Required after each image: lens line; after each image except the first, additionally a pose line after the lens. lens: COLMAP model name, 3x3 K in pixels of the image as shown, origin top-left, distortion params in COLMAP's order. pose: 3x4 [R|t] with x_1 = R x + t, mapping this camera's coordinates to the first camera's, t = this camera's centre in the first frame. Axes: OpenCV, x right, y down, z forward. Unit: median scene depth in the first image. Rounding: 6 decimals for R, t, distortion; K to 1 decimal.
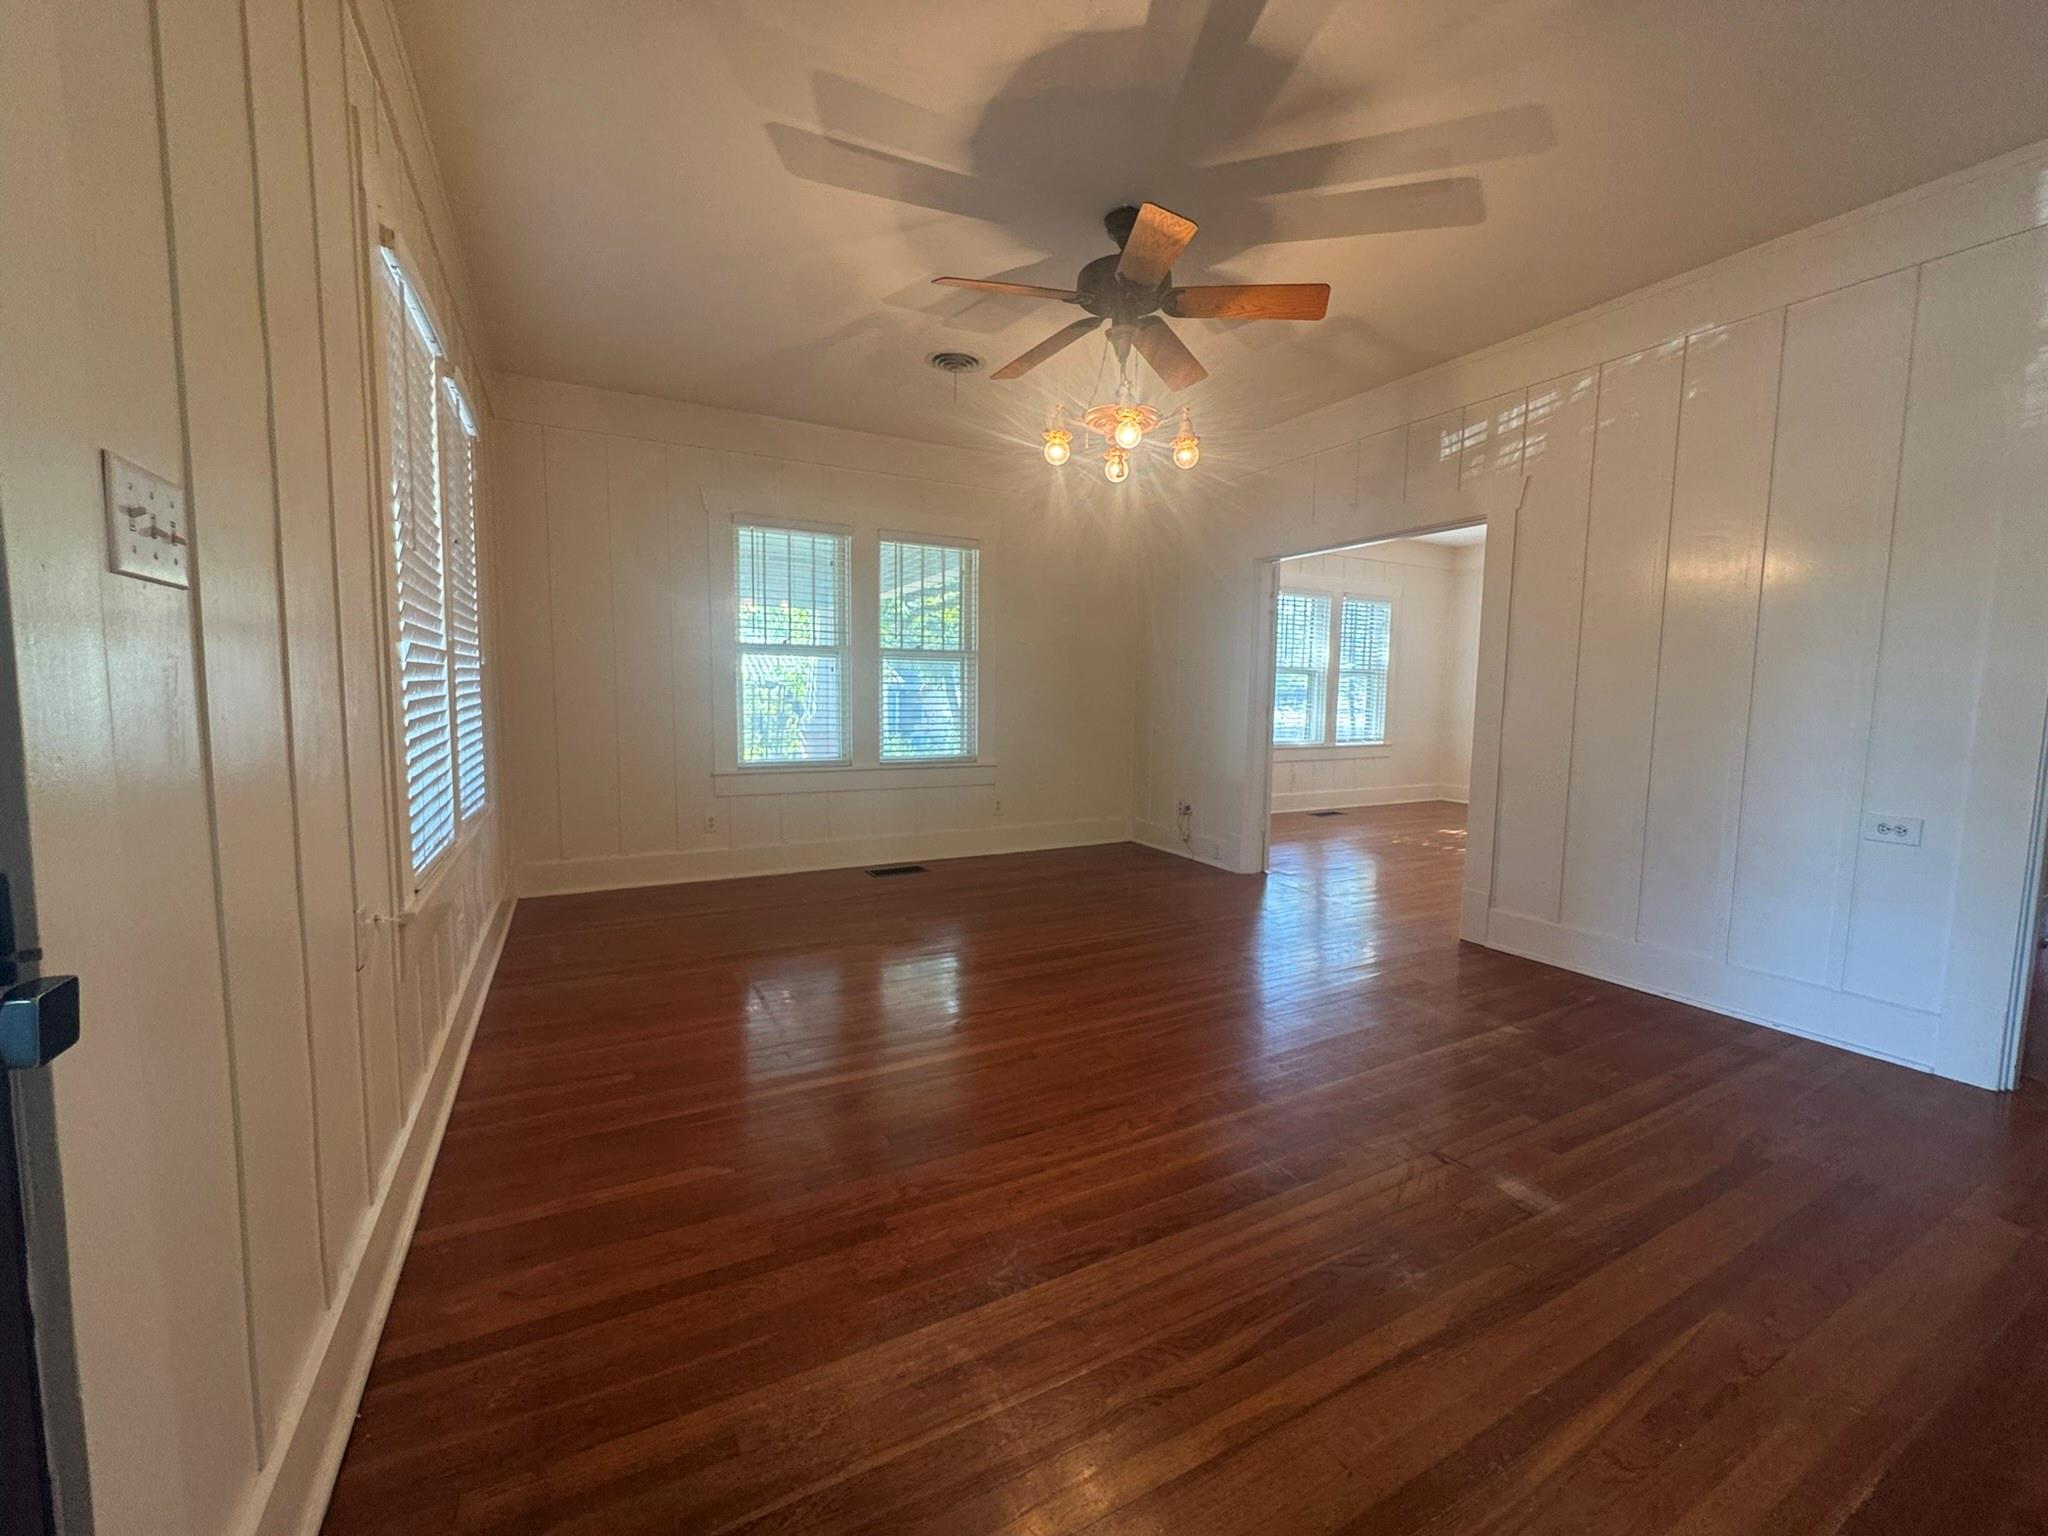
lens RADIAL K [[819.7, 0, 1025.5], [0, 819.7, 765.7], [0, 0, 1]] dist [-0.004337, 0.000400]
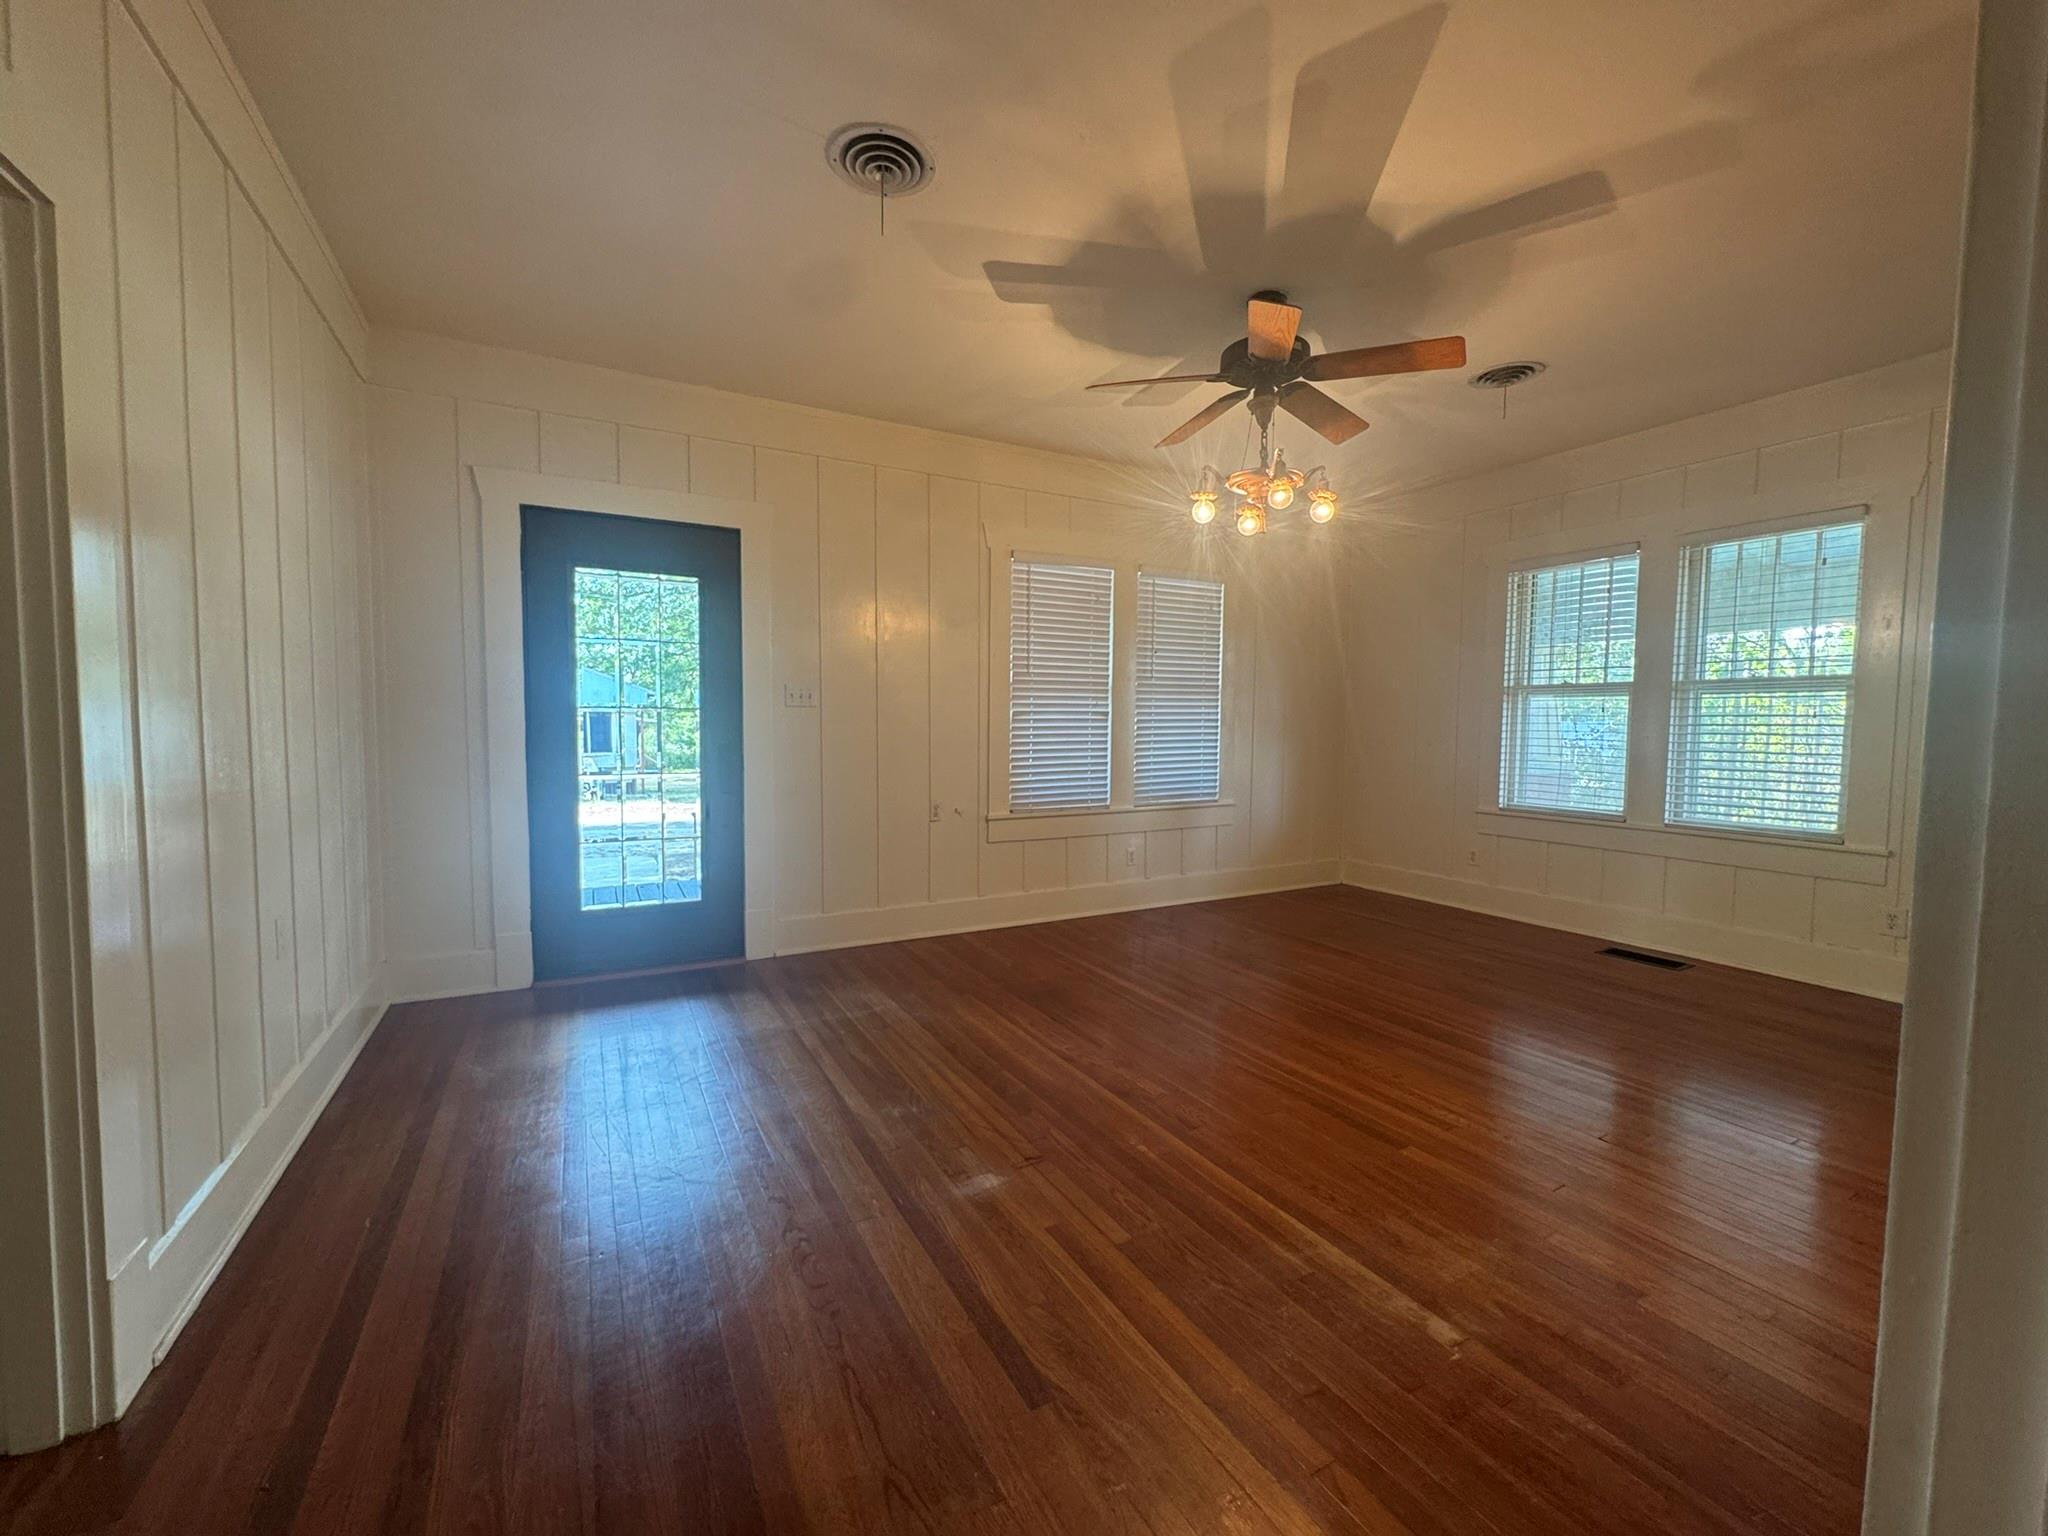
lens RADIAL K [[819.7, 0, 1027.7], [0, 819.7, 768.2], [0, 0, 1]] dist [-0.004337, 0.000400]
pose [[0.006727, 0.045437, -0.998945, 0.897528], [-0.096854, 0.994300, 0.044574, -0.047810], [0.995276, 0.096452, 0.011089, 0.530543]]
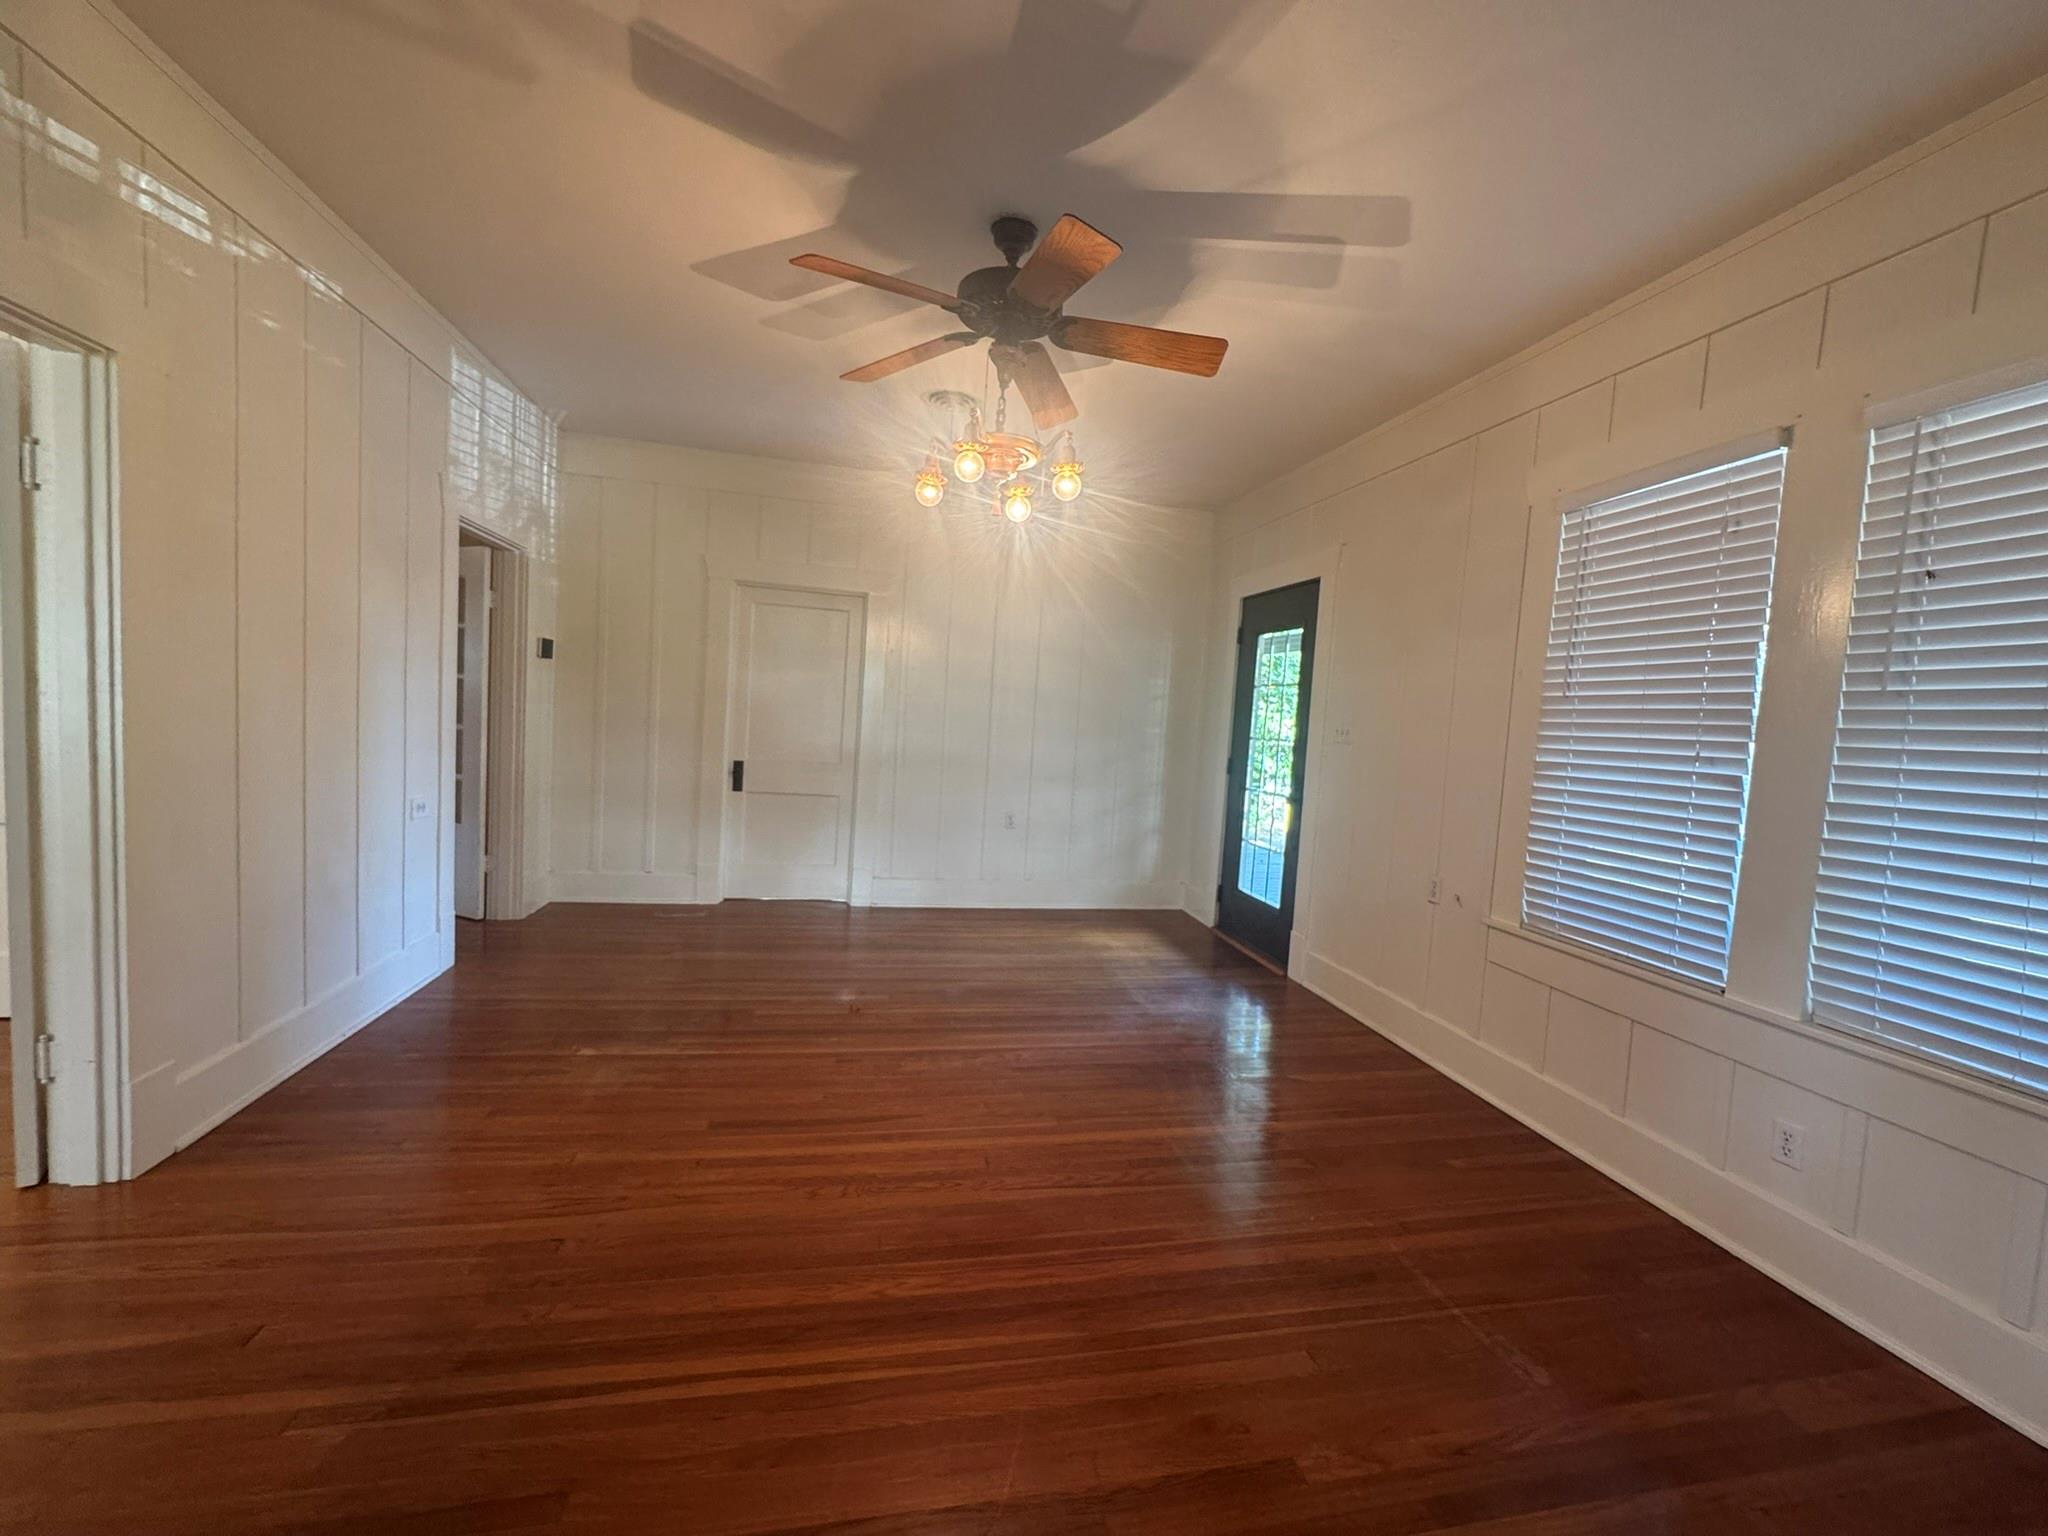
lens RADIAL K [[819.7, 0, 1021.4], [0, 819.7, 768.3], [0, 0, 1]] dist [-0.004337, 0.000400]
pose [[-0.956510, -0.093514, 0.276304, -0.134850], [-0.052019, 0.986720, 0.153873, -0.164941], [-0.287024, 0.132808, -0.948672, 1.392319]]
